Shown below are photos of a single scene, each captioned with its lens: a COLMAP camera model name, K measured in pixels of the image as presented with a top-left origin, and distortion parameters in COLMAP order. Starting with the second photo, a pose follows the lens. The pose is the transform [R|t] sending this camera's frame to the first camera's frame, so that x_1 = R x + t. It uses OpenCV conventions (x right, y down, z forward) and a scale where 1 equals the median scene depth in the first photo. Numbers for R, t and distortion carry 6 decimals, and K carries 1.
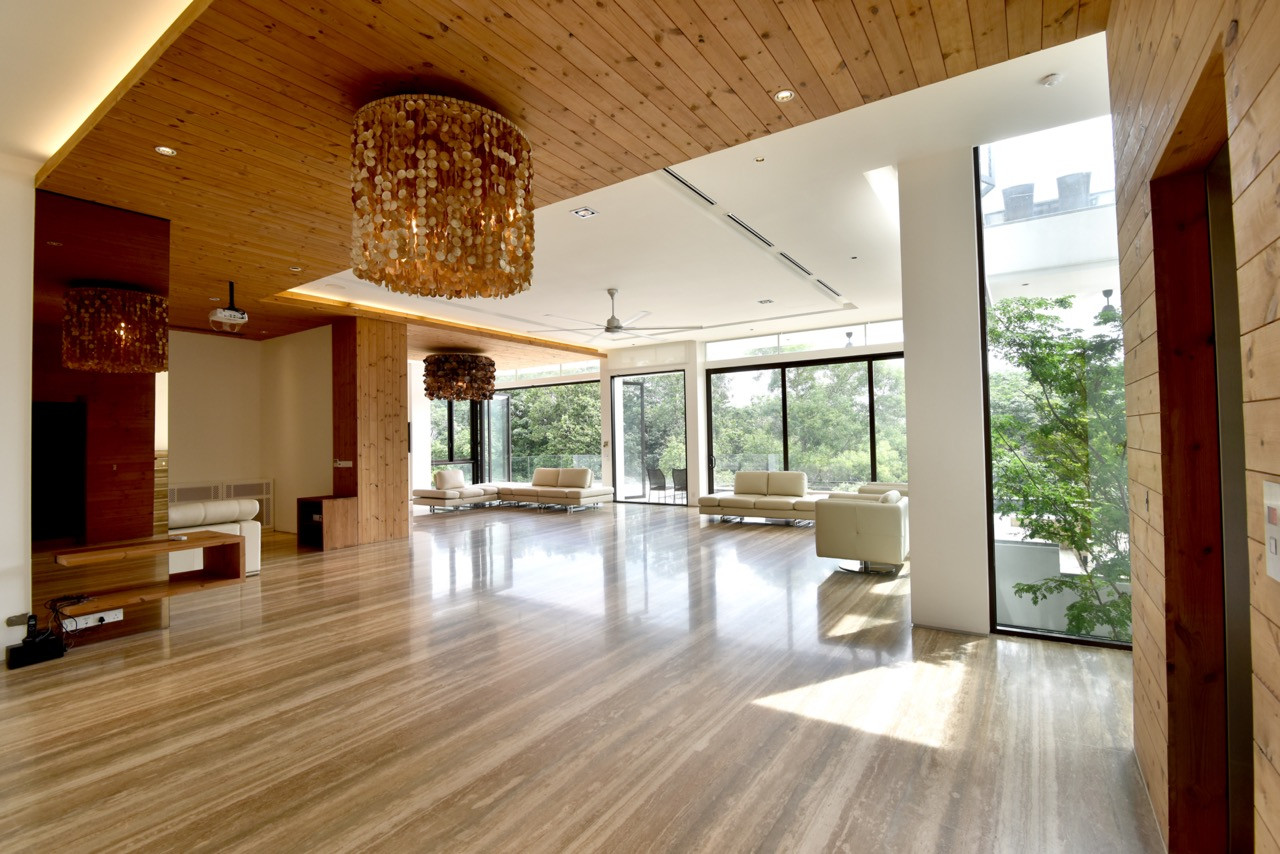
lens RADIAL K [[588.7, 0, 640.0], [0, 588.7, 427.0], [0, 0, 1]] dist [-0.008673, -0.010628]
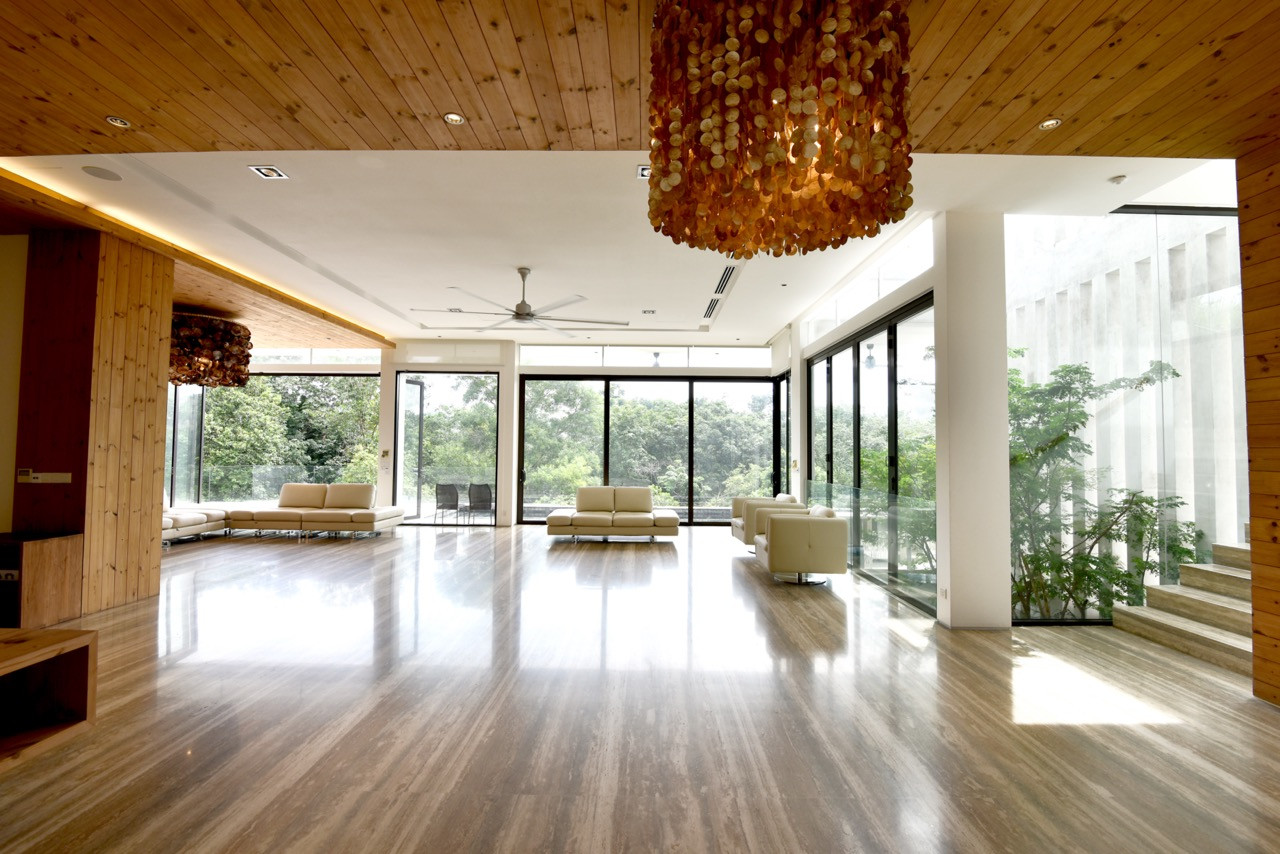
lens RADIAL K [[588.7, 0, 640.0], [0, 588.7, 427.0], [0, 0, 1]] dist [-0.008673, -0.010628]
pose [[0.835591, 0.050057, 0.547067, -0.321135], [-0.038037, 0.998722, -0.033287, 0.009488], [-0.548034, 0.007006, 0.836426, 0.198143]]
